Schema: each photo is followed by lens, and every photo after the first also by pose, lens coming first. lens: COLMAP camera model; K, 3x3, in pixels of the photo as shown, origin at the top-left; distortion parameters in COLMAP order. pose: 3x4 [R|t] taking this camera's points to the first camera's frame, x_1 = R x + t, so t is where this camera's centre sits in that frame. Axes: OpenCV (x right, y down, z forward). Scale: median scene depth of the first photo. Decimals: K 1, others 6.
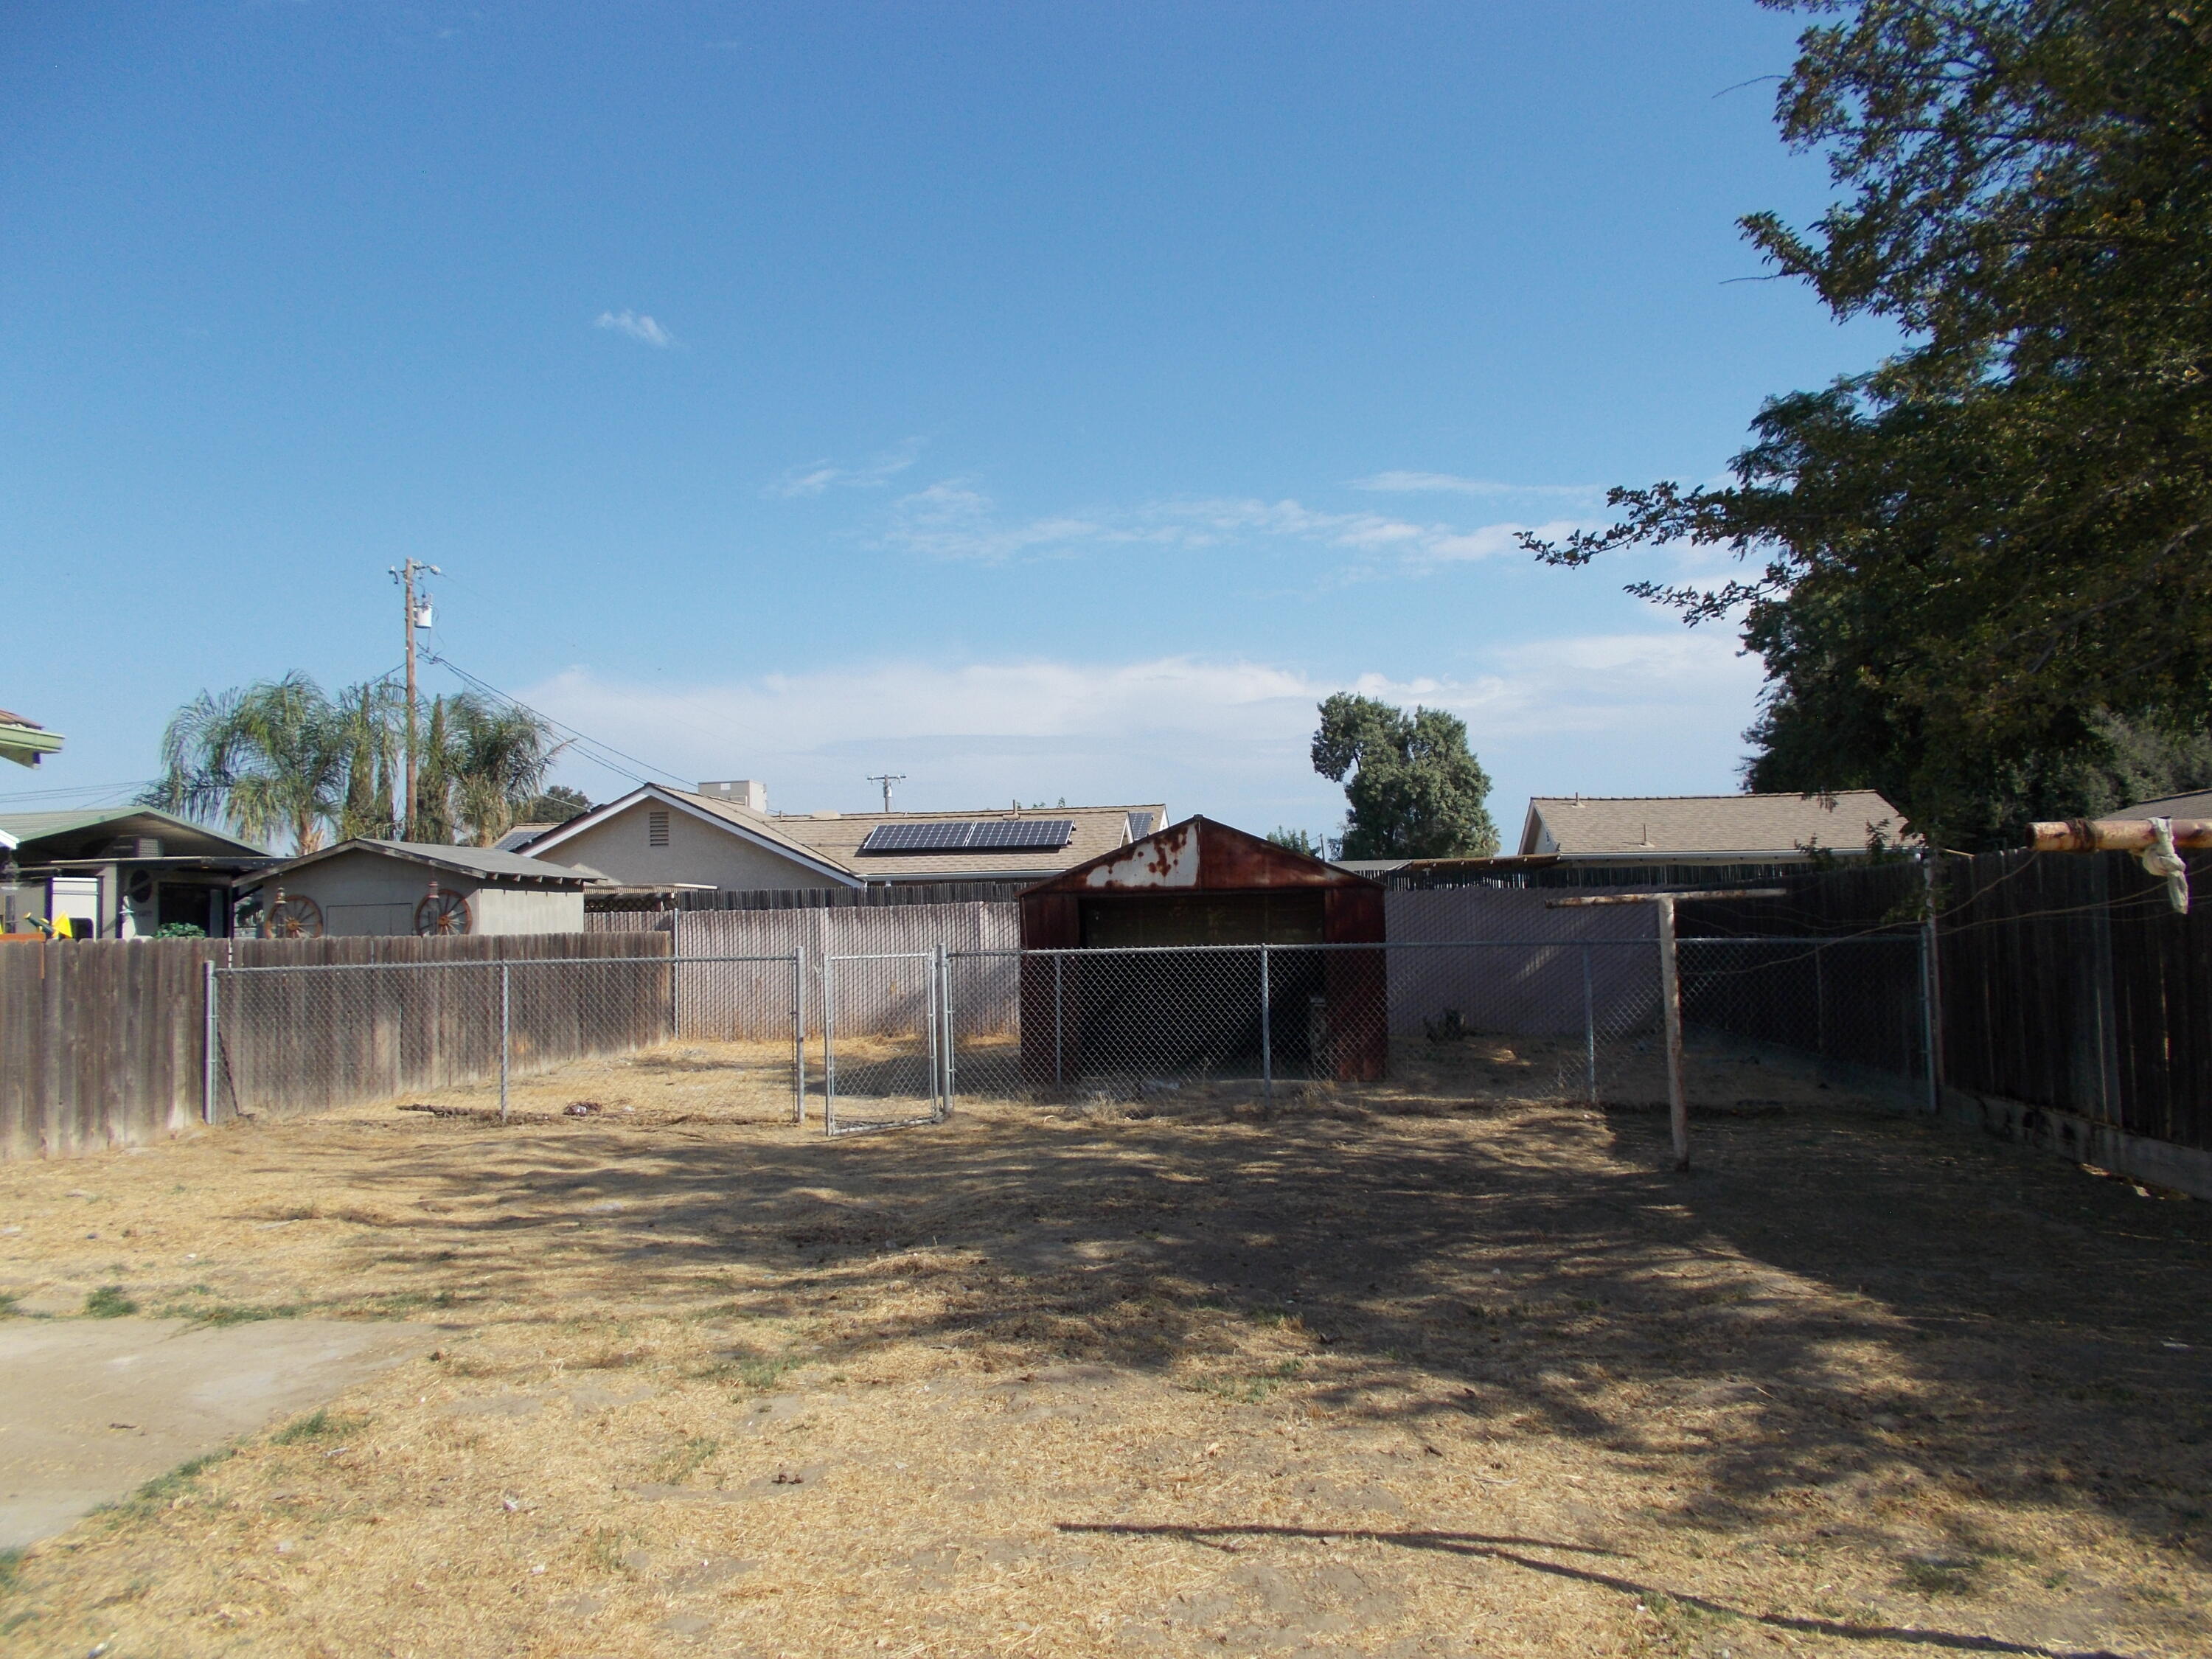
lens RADIAL K [[1786.9, 0, 1107.2], [0, 1786.9, 828.0], [0, 0, 1]] dist [0.090058, -0.001097]
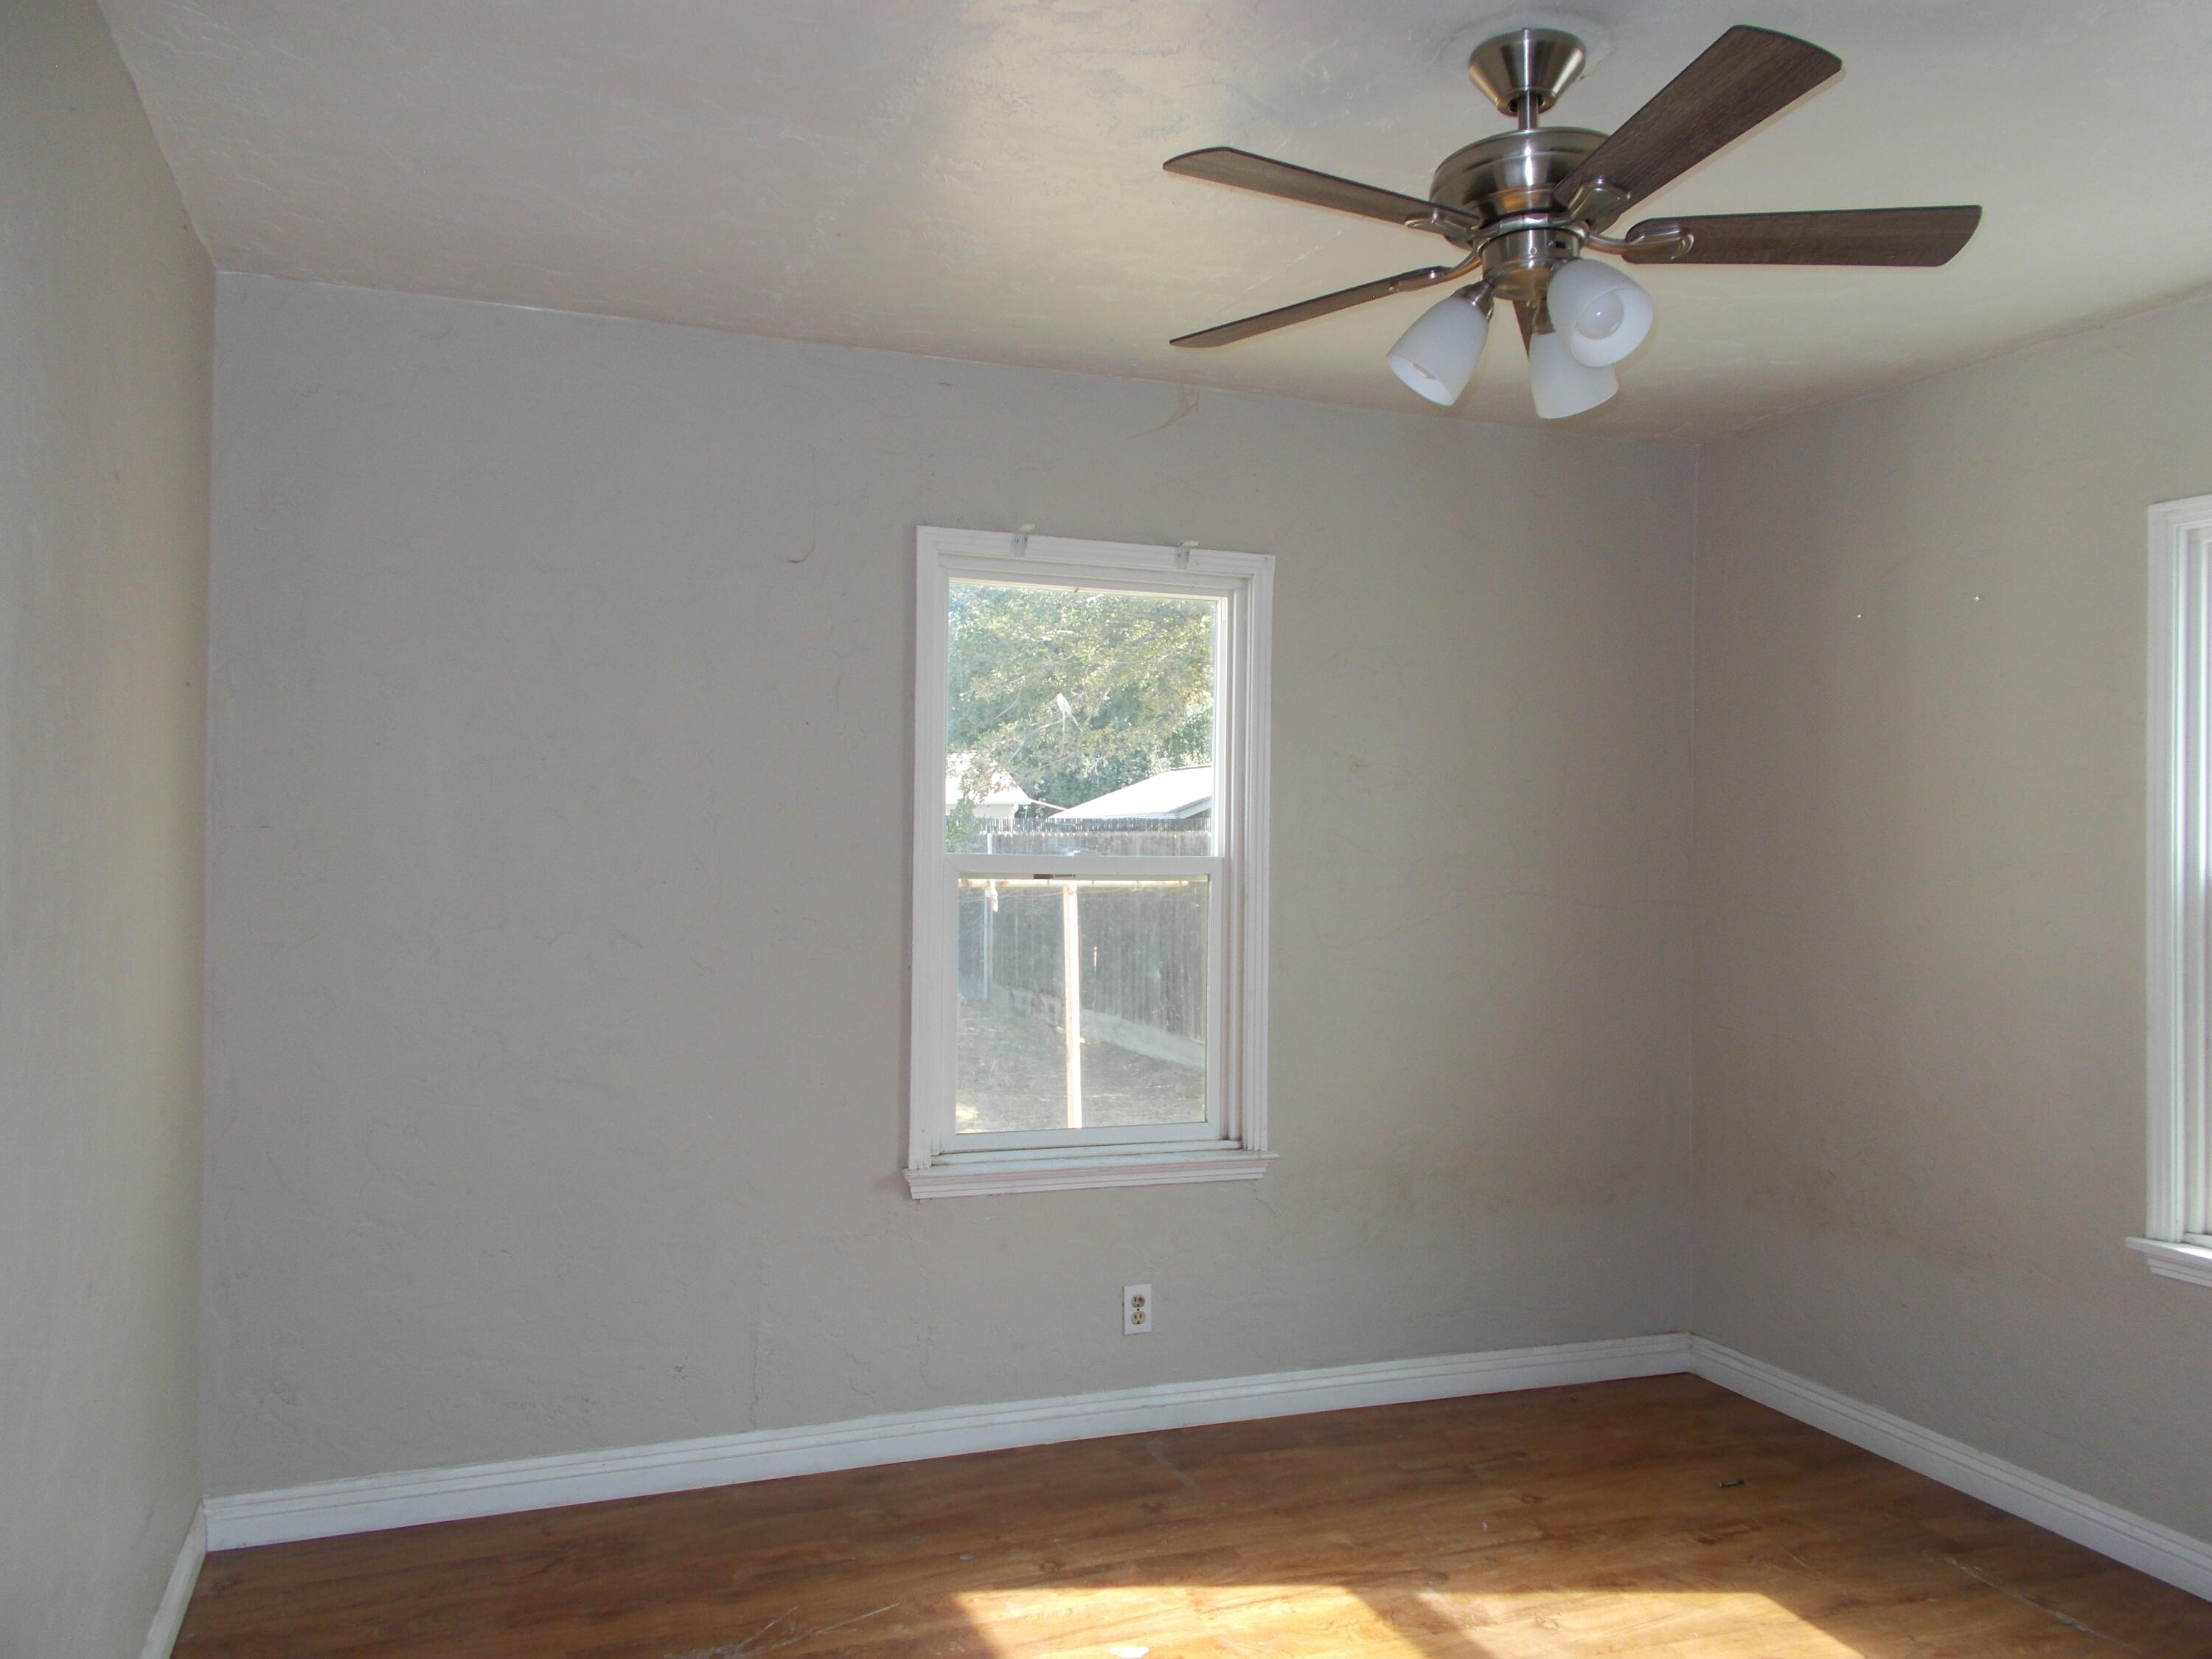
lens RADIAL K [[1786.9, 0, 1103.7], [0, 1786.9, 830.0], [0, 0, 1]] dist [0.090058, -0.001097]
pose [[0.897282, 0.028164, 0.440559, -0.133964], [-0.048583, 0.998201, 0.035137, -0.048317], [-0.438777, -0.052932, 0.897036, -0.414970]]
